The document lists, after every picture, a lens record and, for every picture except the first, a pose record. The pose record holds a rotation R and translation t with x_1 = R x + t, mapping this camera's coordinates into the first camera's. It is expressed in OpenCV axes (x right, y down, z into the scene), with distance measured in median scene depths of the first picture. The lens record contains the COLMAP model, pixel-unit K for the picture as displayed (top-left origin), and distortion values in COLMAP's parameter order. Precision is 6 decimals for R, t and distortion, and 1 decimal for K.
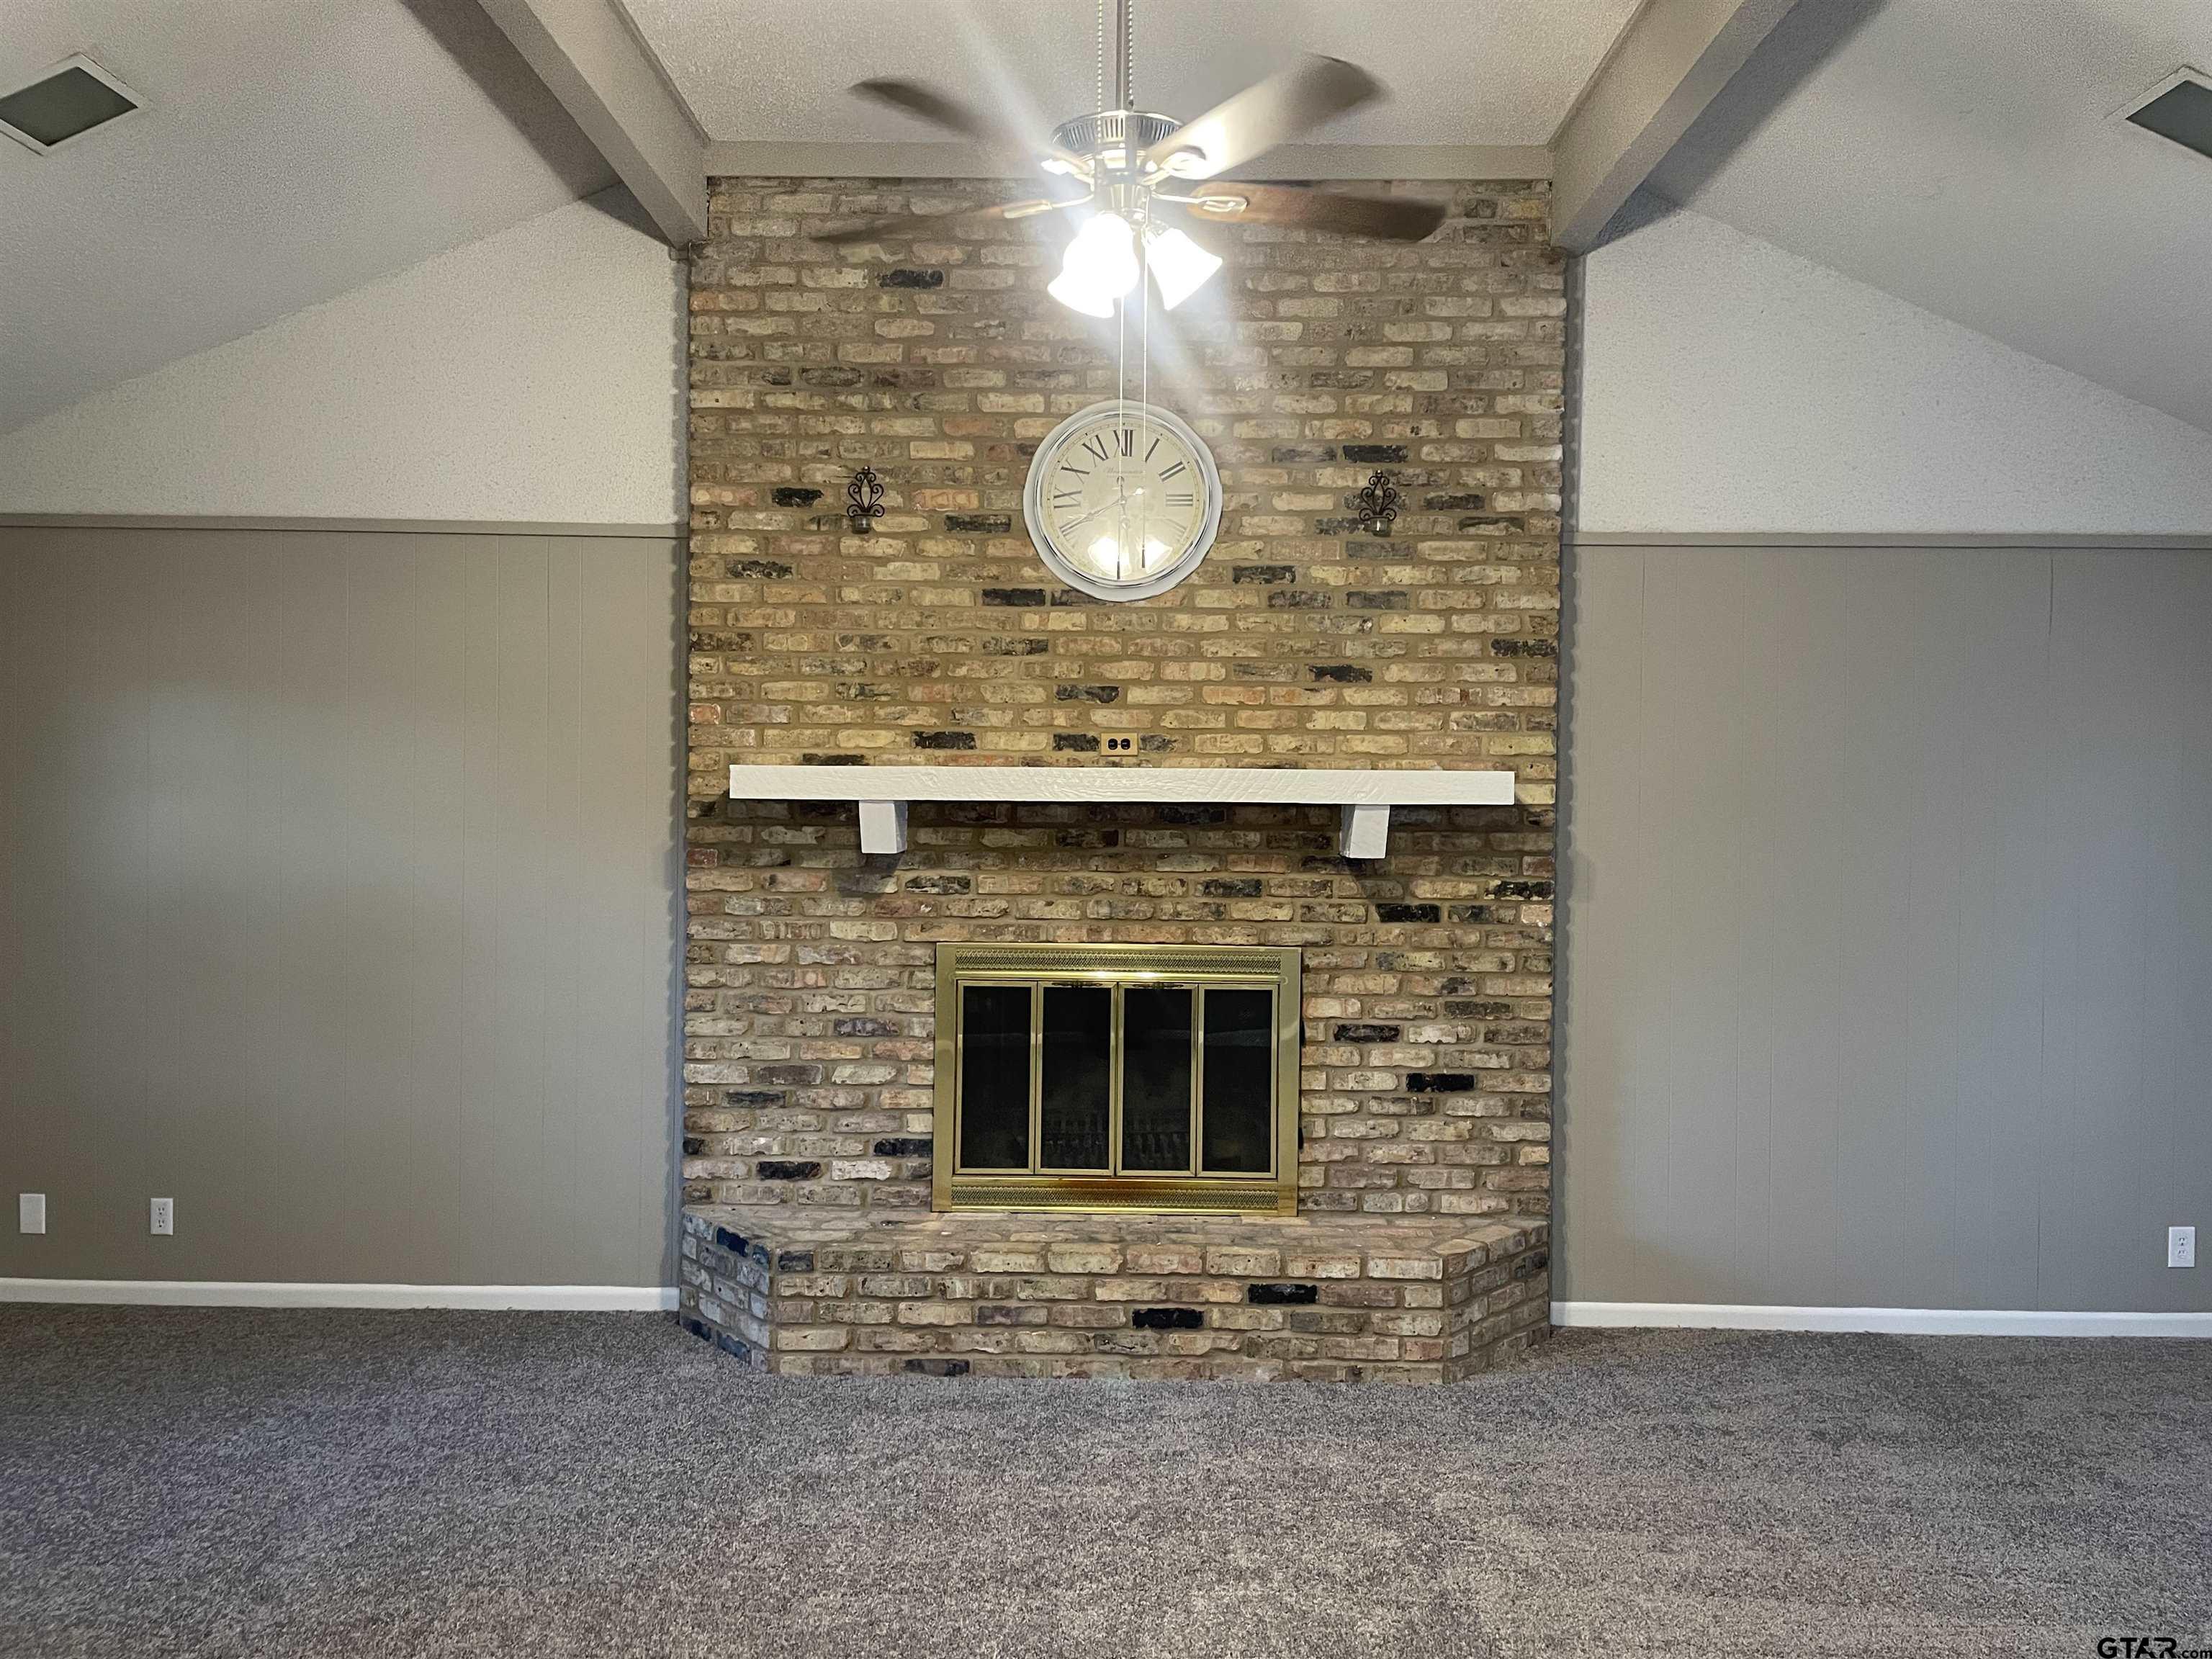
lens RADIAL K [[1684.7, 0, 1106.0], [0, 1684.7, 819.2], [0, 0, 1]] dist [0.090518, -0.010556]
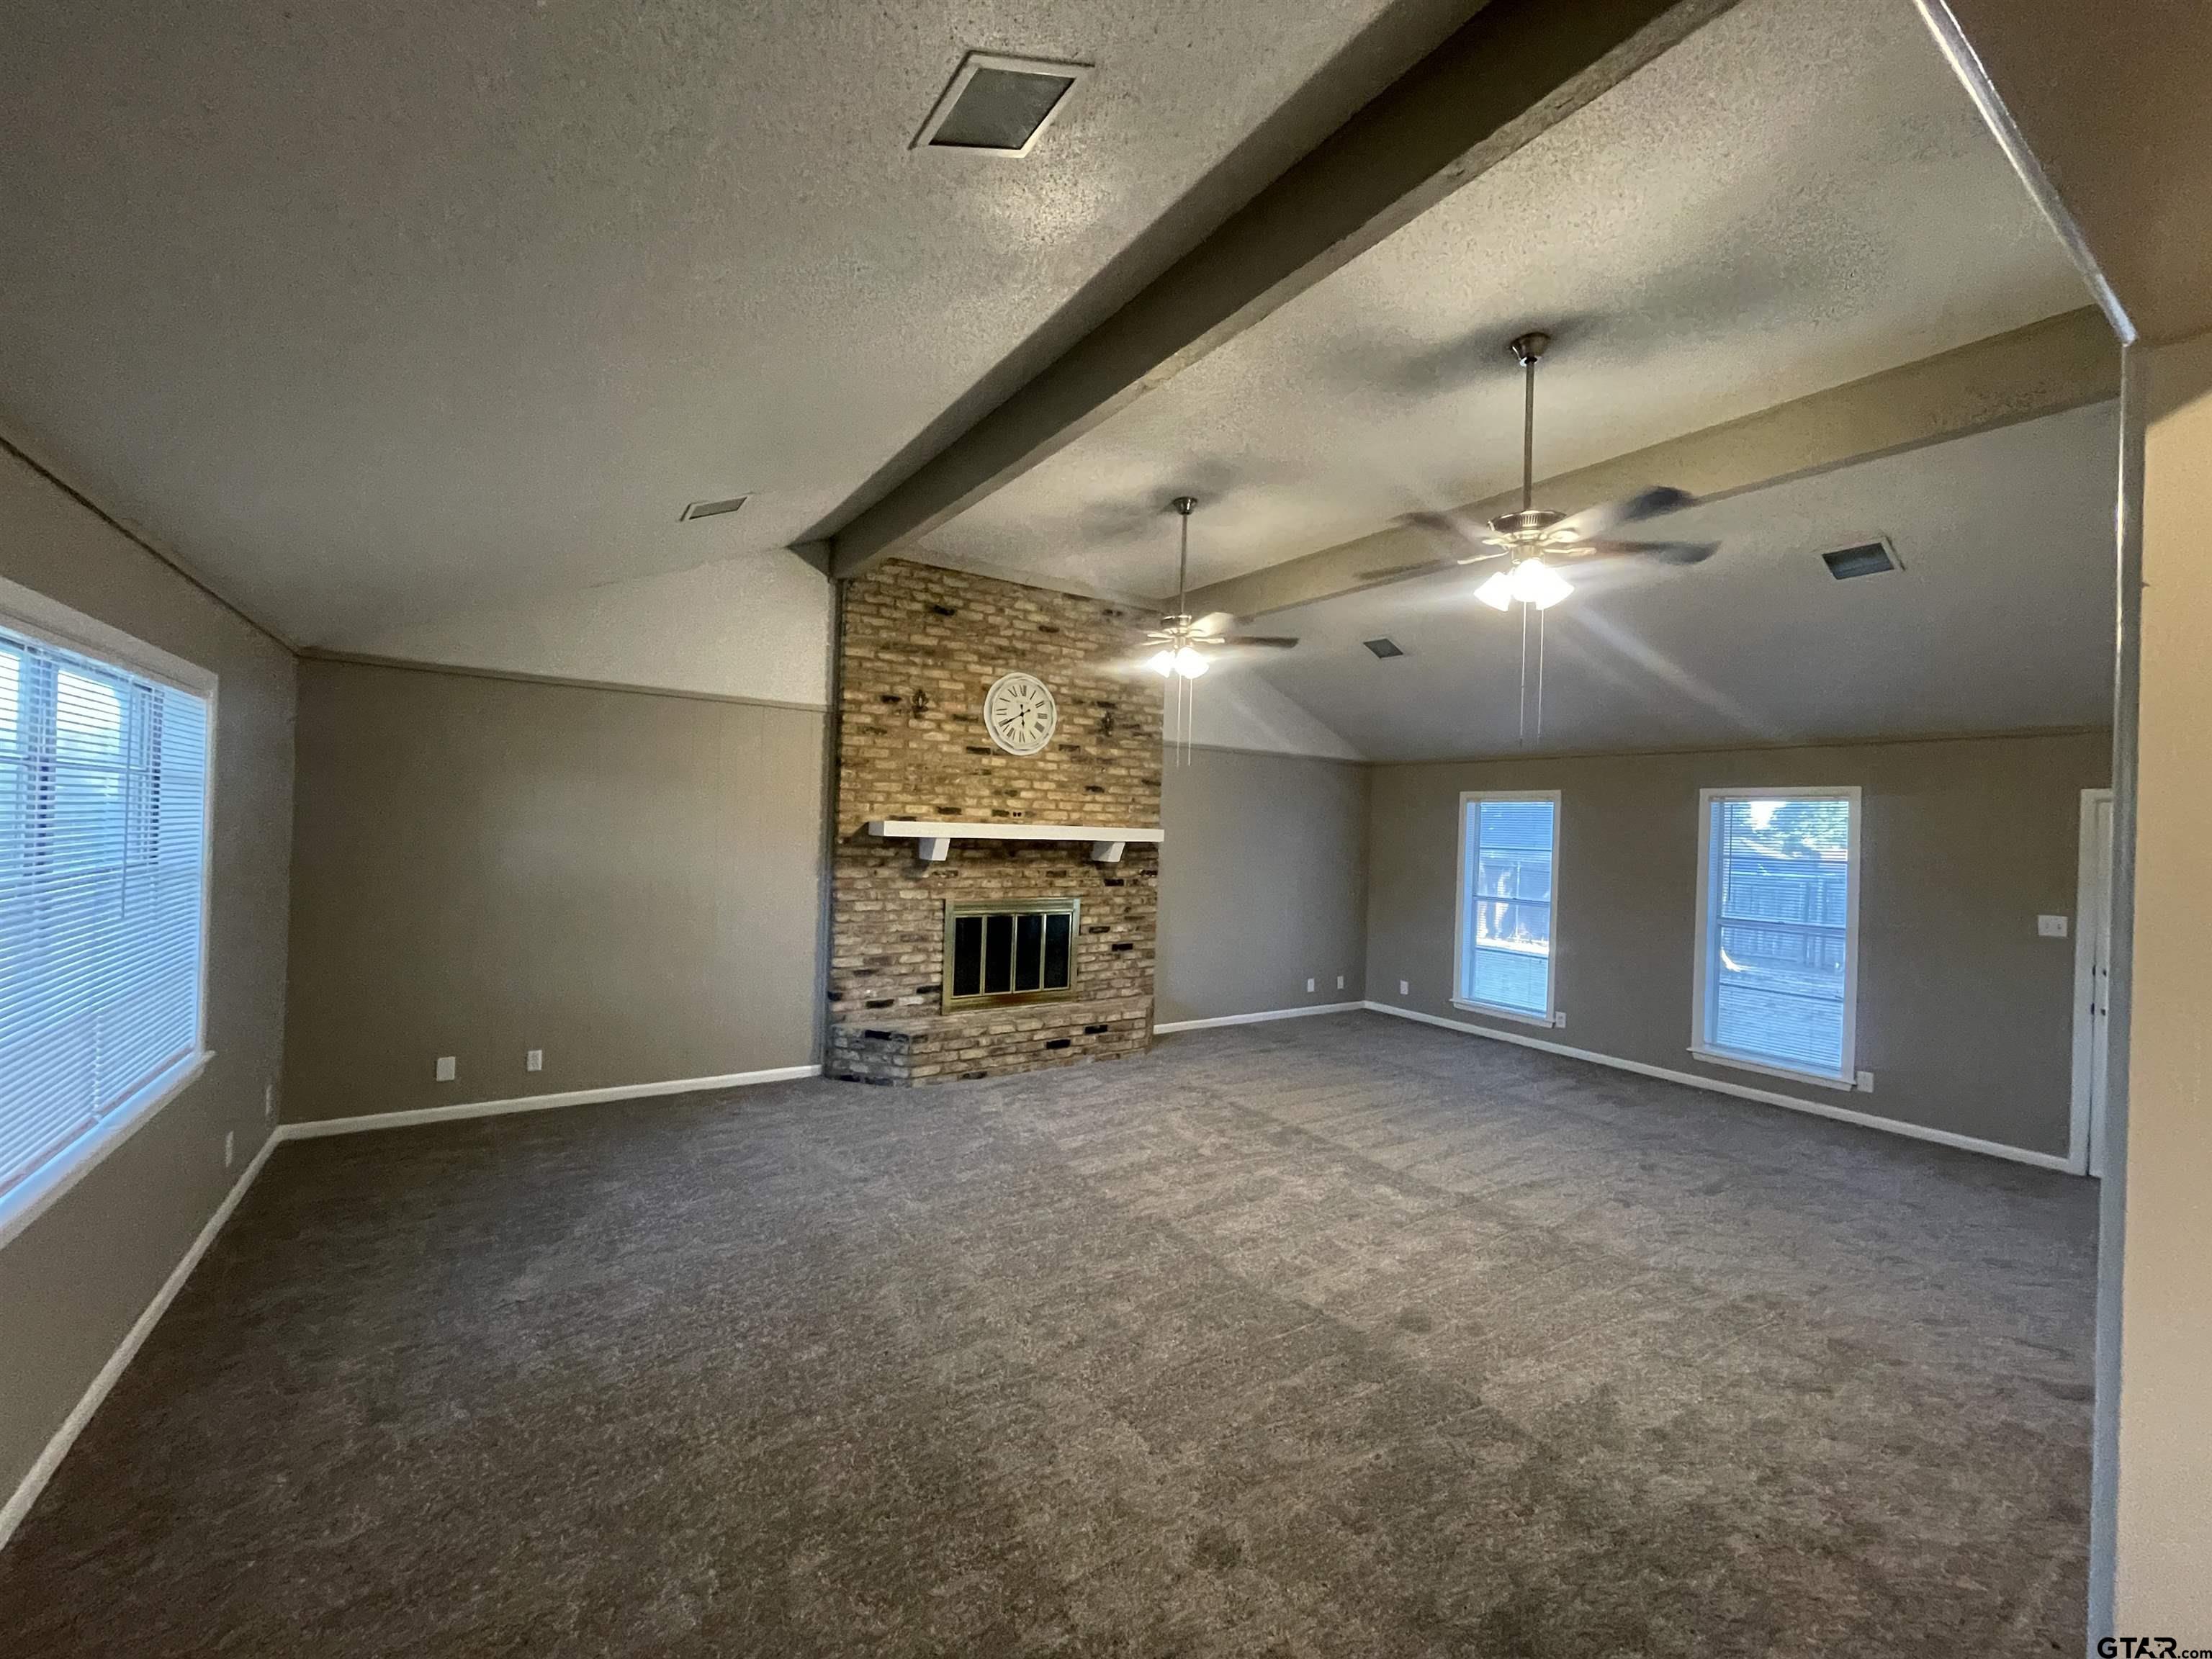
lens RADIAL K [[899.3, 0, 1107.5], [0, 899.3, 838.0], [0, 0, 1]] dist [0.000763, 0.000051]
pose [[0.824108, 0.010193, 0.566341, -0.613309], [-0.012474, 0.999922, 0.000155, -0.012763], [-0.566296, -0.007192, 0.824171, -0.131778]]
